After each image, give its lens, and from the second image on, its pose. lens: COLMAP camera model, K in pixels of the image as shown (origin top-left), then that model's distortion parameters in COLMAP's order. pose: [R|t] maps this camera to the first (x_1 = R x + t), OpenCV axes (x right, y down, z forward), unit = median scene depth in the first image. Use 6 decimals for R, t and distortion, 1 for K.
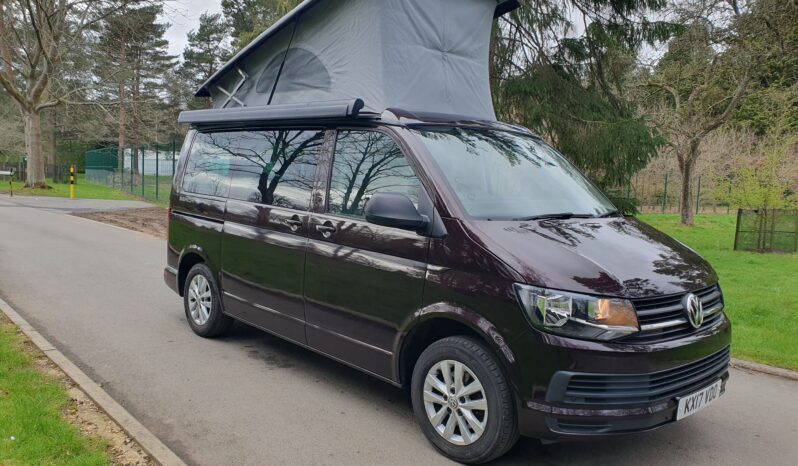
lens RADIAL K [[623.9, 0, 398.1], [0, 623.9, 234.5], [0, 0, 1]] dist [0.002856, -0.004776]
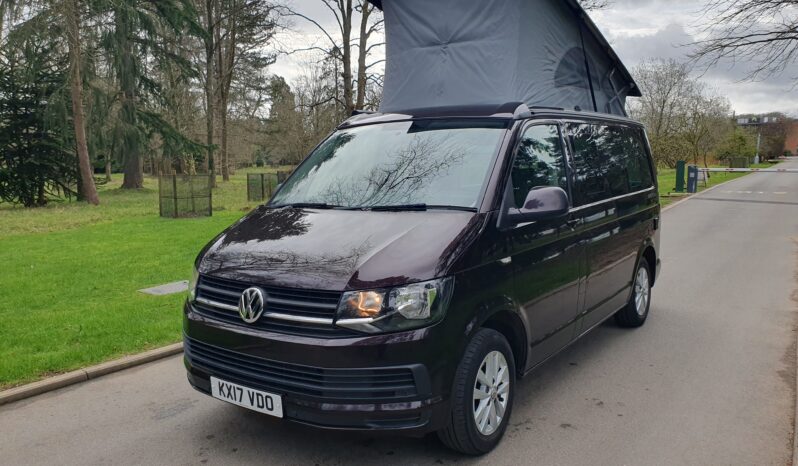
lens RADIAL K [[625.0, 0, 386.0], [0, 625.0, 225.4], [0, 0, 1]] dist [0.007436, -0.010283]
pose [[0.206943, 0.054611, -0.976828, 1.031167], [-0.068072, 0.996825, 0.041308, -0.037822], [0.975982, 0.057947, 0.210003, 0.704184]]
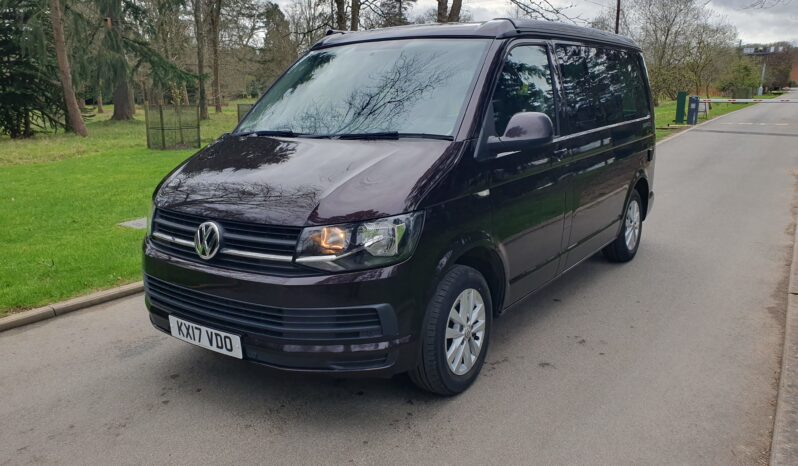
lens RADIAL K [[625.0, 0, 386.0], [0, 625.0, 225.4], [0, 0, 1]] dist [0.007436, -0.010283]
pose [[0.210115, 0.158646, -0.964719, 0.987434], [-0.068943, 0.986694, 0.147244, -0.034448], [0.975243, 0.035572, 0.218257, 0.746478]]
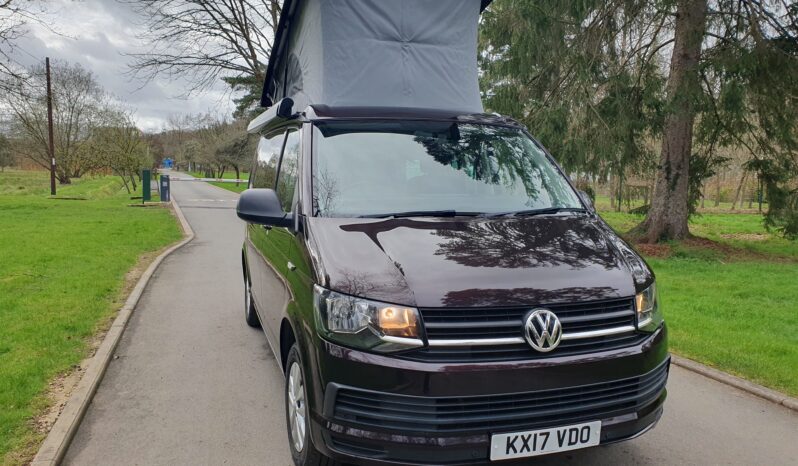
lens RADIAL K [[623.9, 0, 398.1], [0, 623.9, 234.5], [0, 0, 1]] dist [0.002856, -0.004776]
pose [[0.913290, 0.014917, -0.407038, 0.447426], [-0.017548, 0.999842, -0.002731, 0.002763], [0.406933, 0.009637, 0.913407, 0.130308]]
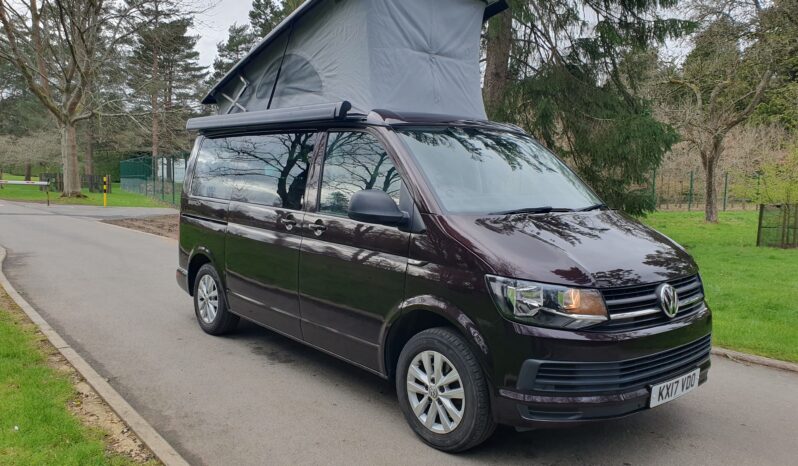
lens RADIAL K [[616.5, 0, 399.0], [0, 616.5, 233.0], [0, 0, 1]] dist [0.000545, 0.001097]
pose [[0.998975, -0.016572, -0.042130, 0.056518], [0.016297, 0.999844, -0.006880, 0.008807], [0.042237, 0.006186, 0.999088, -0.016224]]
